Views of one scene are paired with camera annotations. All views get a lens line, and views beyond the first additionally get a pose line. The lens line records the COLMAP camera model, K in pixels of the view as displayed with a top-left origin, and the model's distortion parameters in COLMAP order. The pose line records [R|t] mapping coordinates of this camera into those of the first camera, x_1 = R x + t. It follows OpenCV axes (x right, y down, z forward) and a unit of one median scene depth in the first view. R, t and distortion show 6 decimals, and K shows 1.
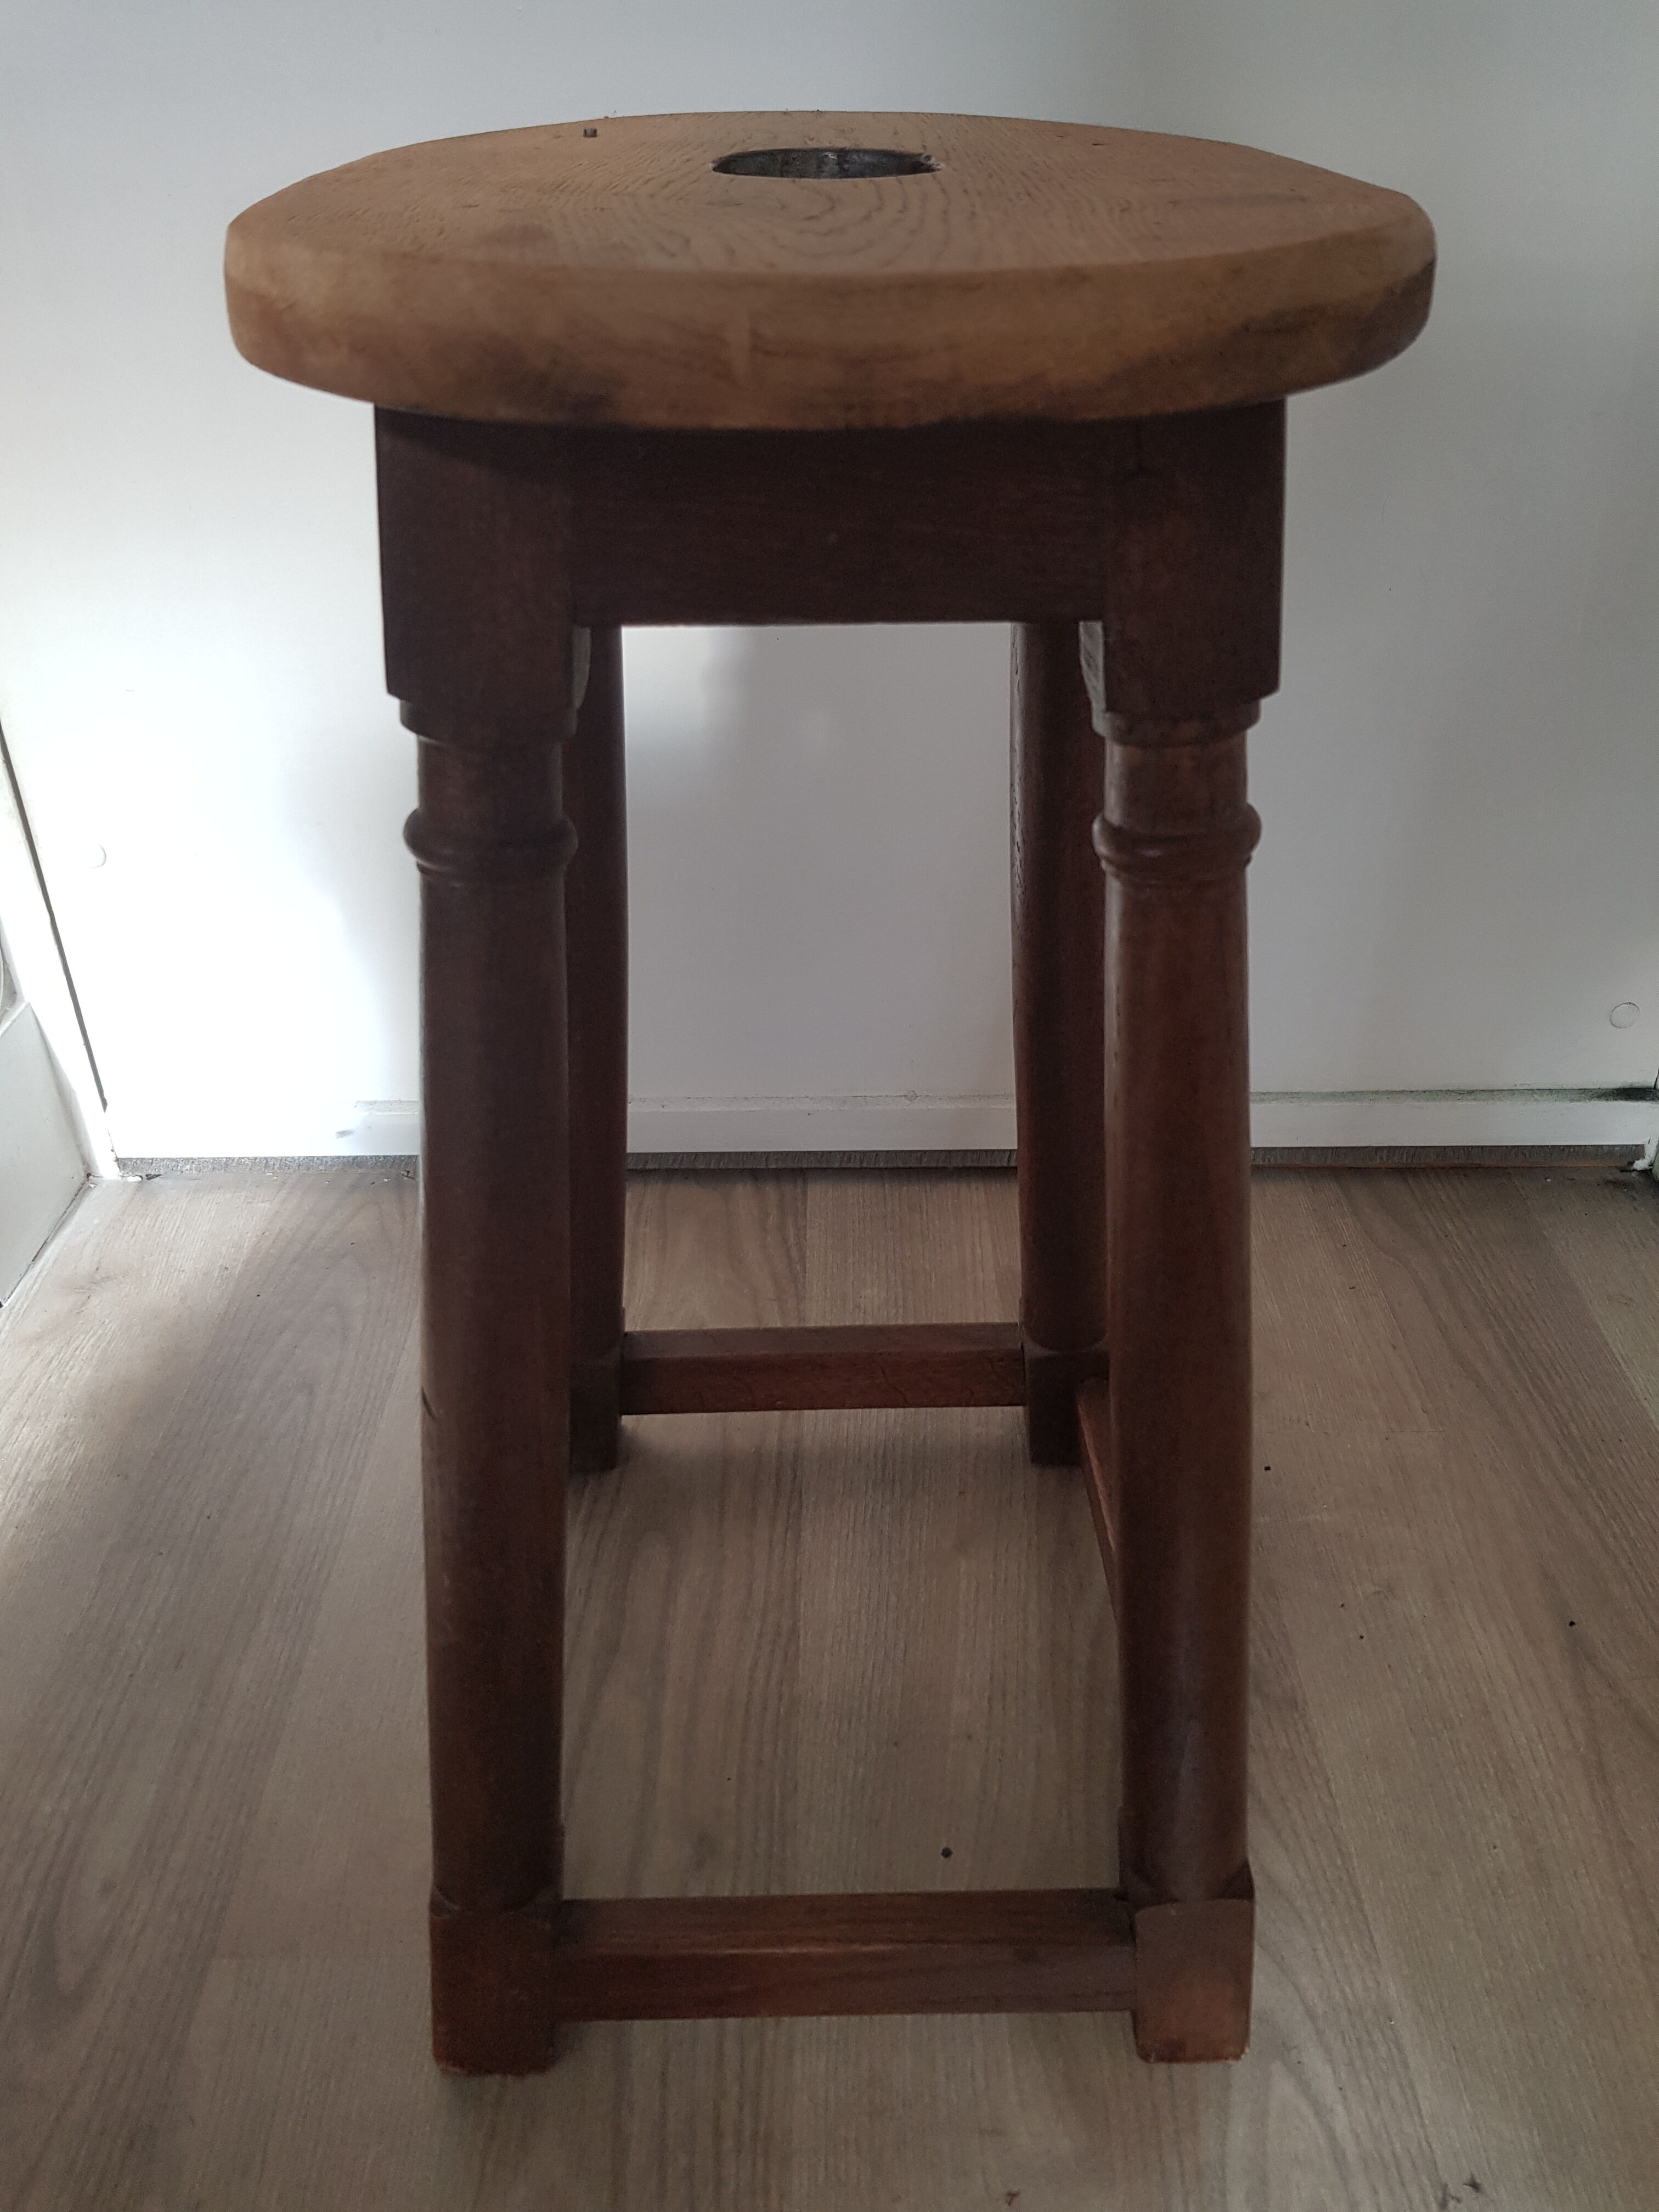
lens RADIAL K [[1747.7, 0, 848.2], [0, 1747.7, 1100.0], [0, 0, 1]] dist [0.053103, -0.079907]
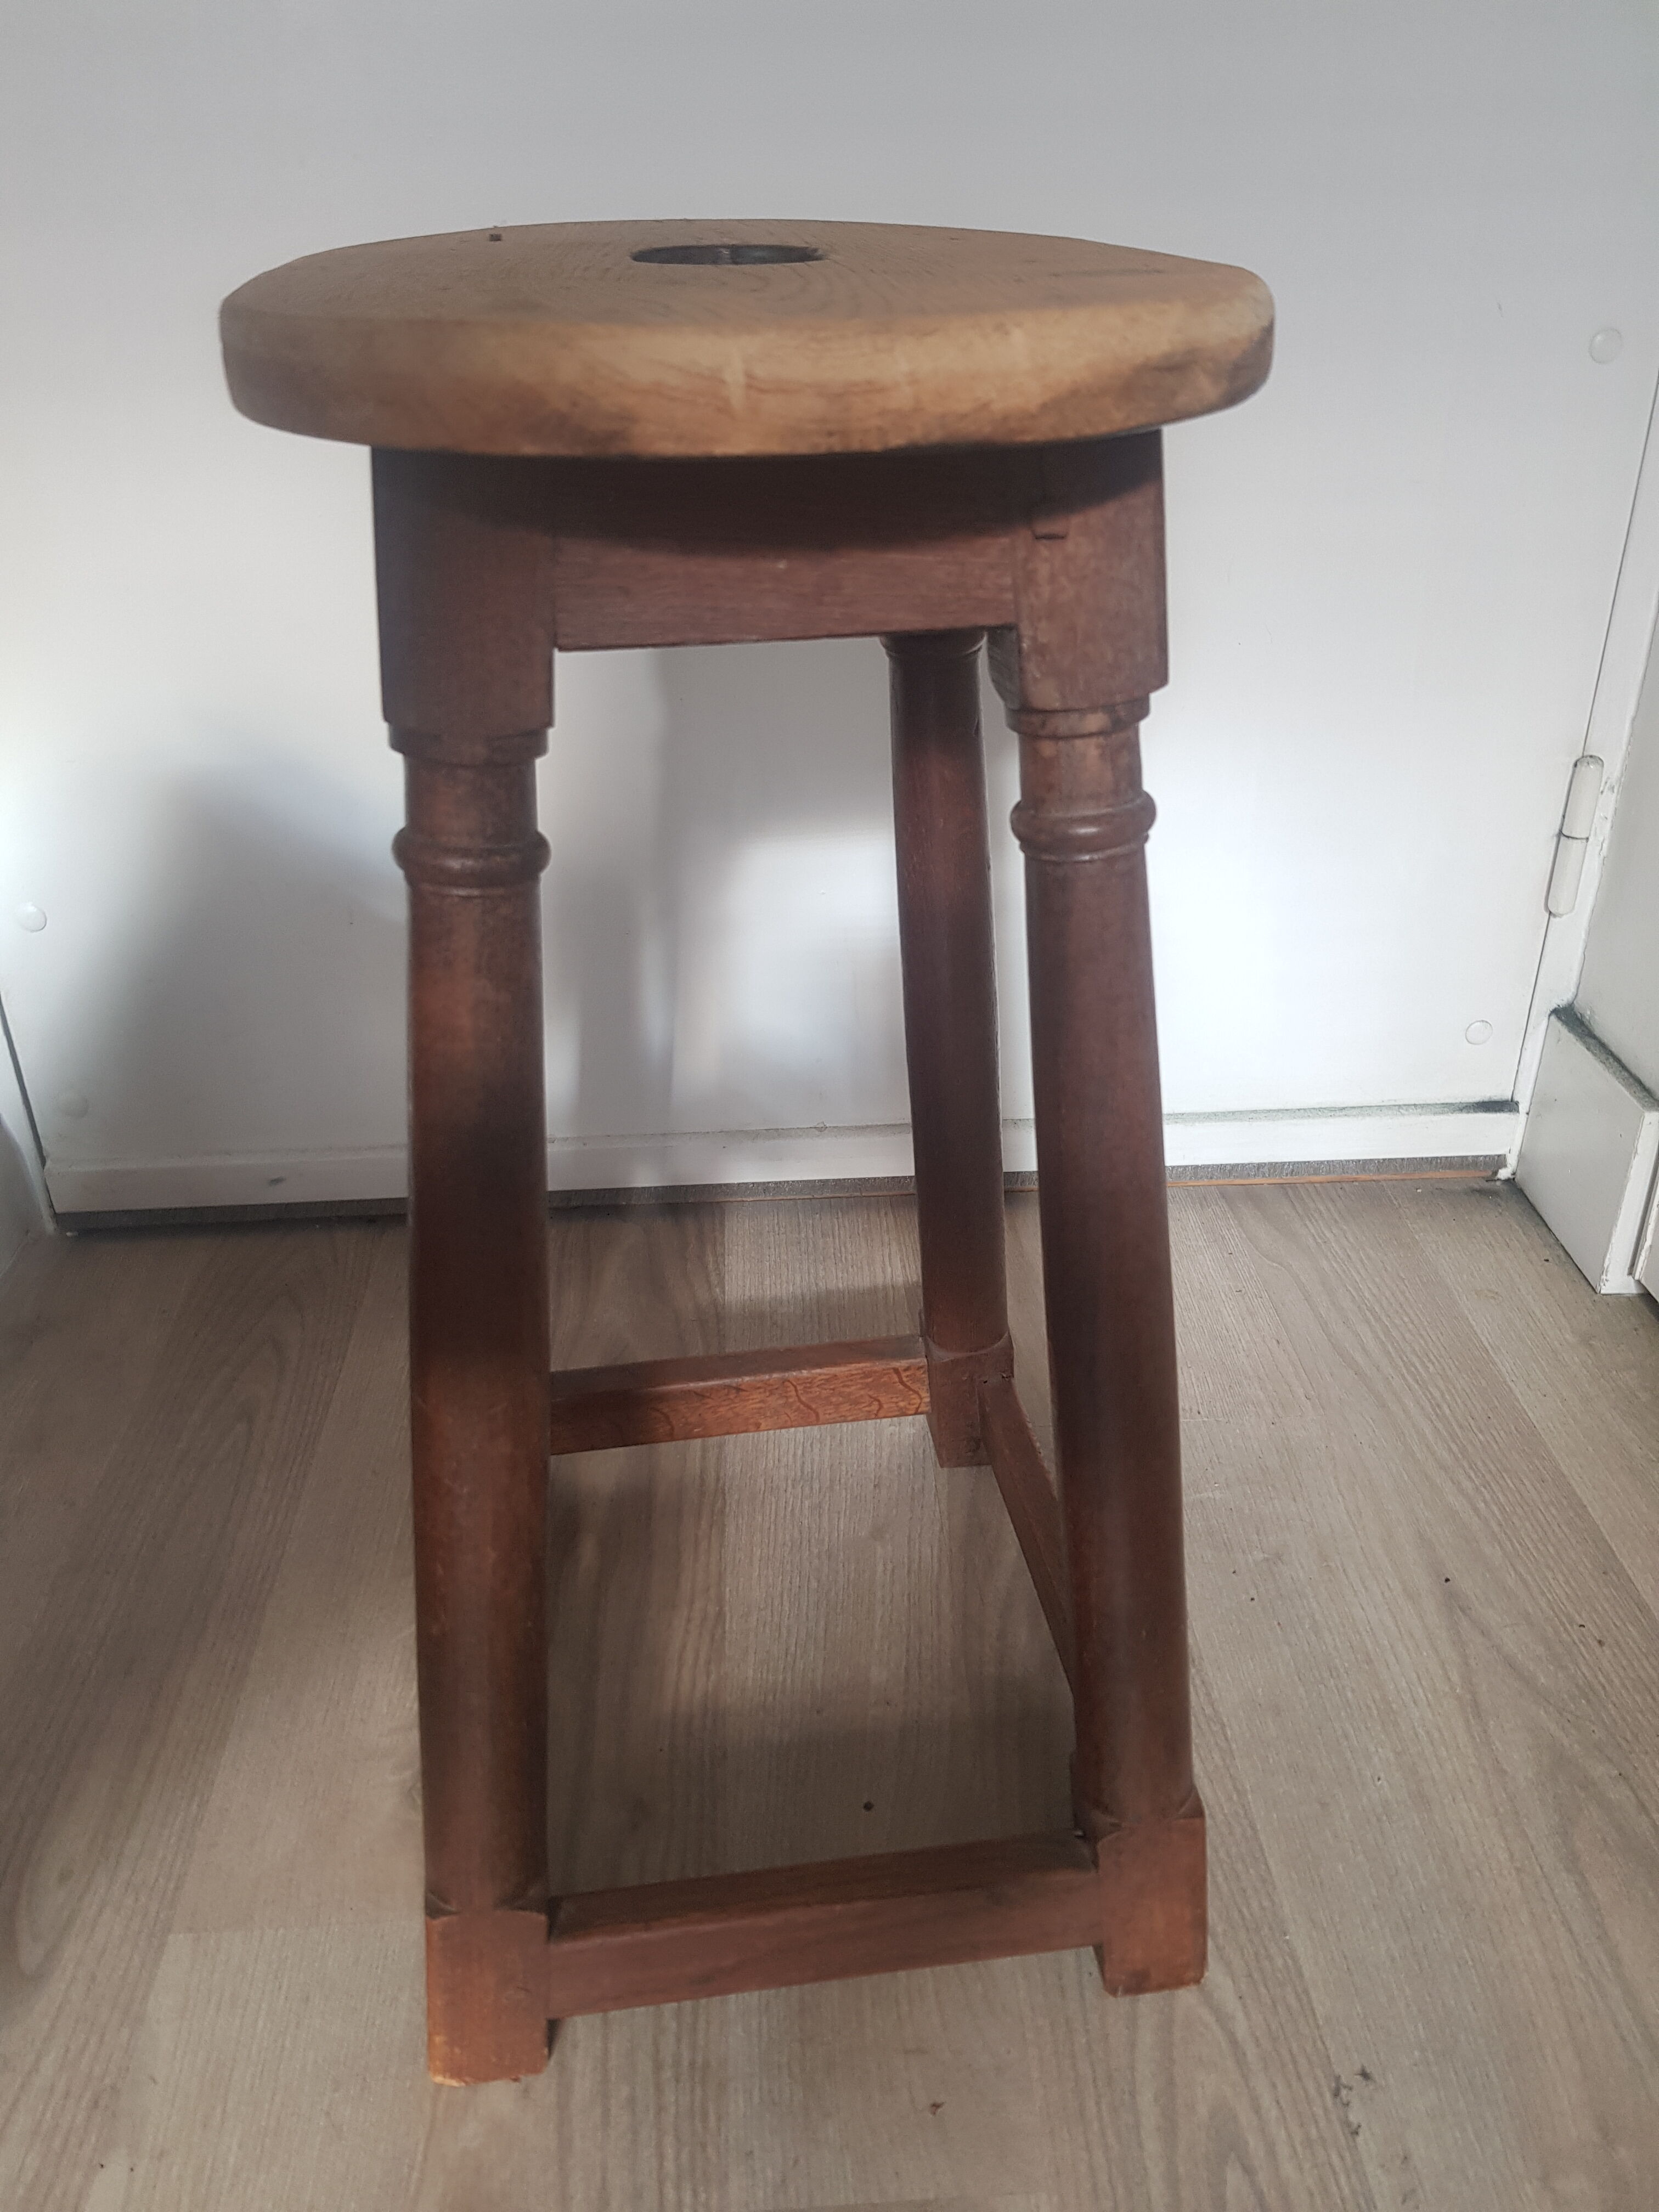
lens RADIAL K [[1747.7, 0, 839.3], [0, 1747.7, 1094.3], [0, 0, 1]] dist [0.053103, -0.079907]
pose [[0.998745, -0.030731, 0.039539, 0.009495], [0.033123, 0.997566, -0.061354, 0.063516], [-0.037558, 0.062586, 0.997333, -0.082599]]
